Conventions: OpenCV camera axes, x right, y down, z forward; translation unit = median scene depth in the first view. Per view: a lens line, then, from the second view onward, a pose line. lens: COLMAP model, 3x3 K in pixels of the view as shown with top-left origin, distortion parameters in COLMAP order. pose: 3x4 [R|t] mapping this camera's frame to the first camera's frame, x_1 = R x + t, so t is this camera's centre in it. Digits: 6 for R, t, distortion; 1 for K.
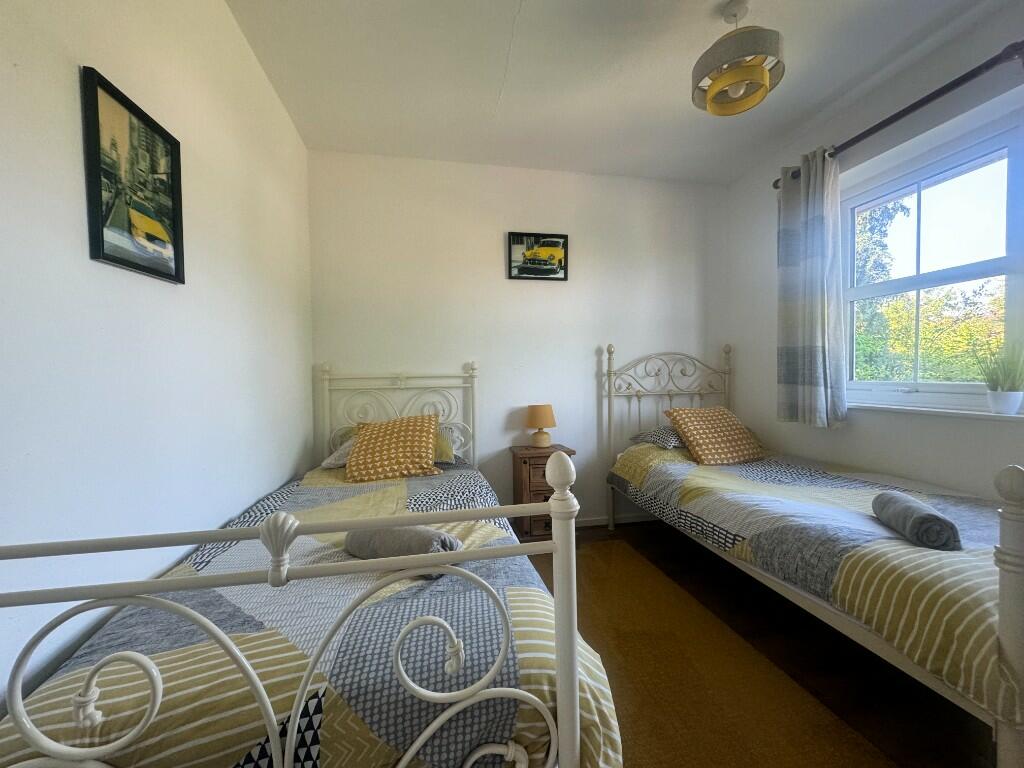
lens RADIAL K [[411.5, 0, 511.7], [0, 411.5, 384.8], [0, 0, 1]] dist [0.001803, 0.000641]
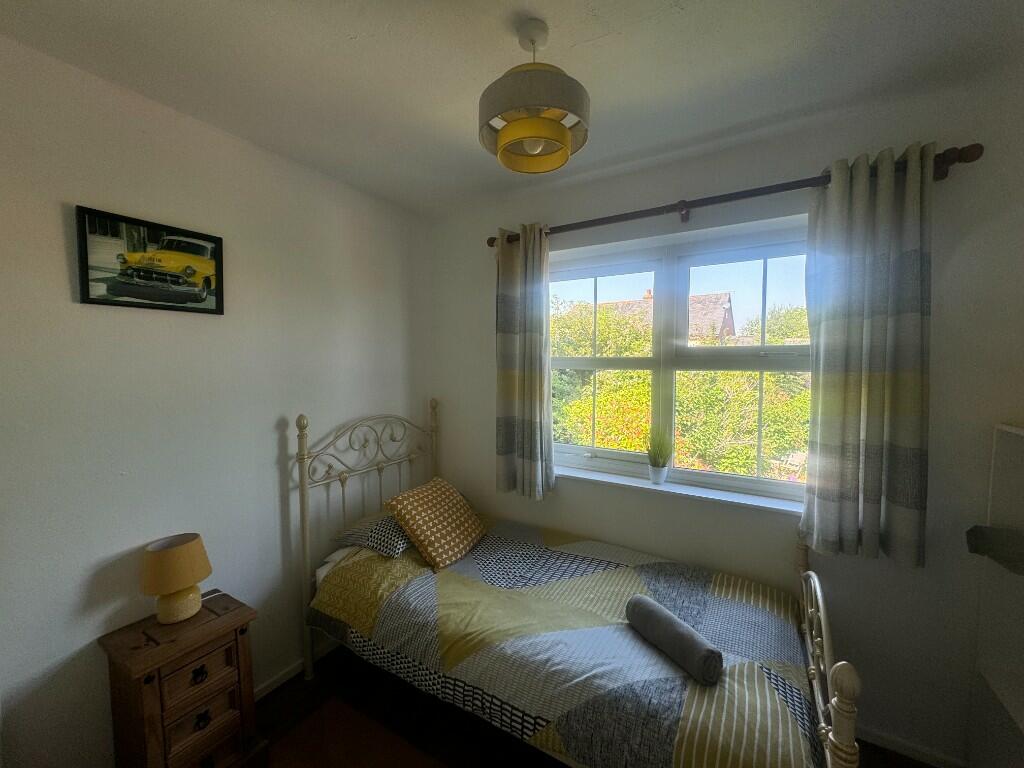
lens RADIAL K [[411.5, 0, 511.7], [0, 411.5, 384.8], [0, 0, 1]] dist [0.001803, 0.000641]
pose [[0.669893, -0.032581, 0.741742, -0.031590], [0.009069, 0.999321, 0.035704, -0.173789], [-0.742402, -0.017191, 0.669734, 0.295162]]
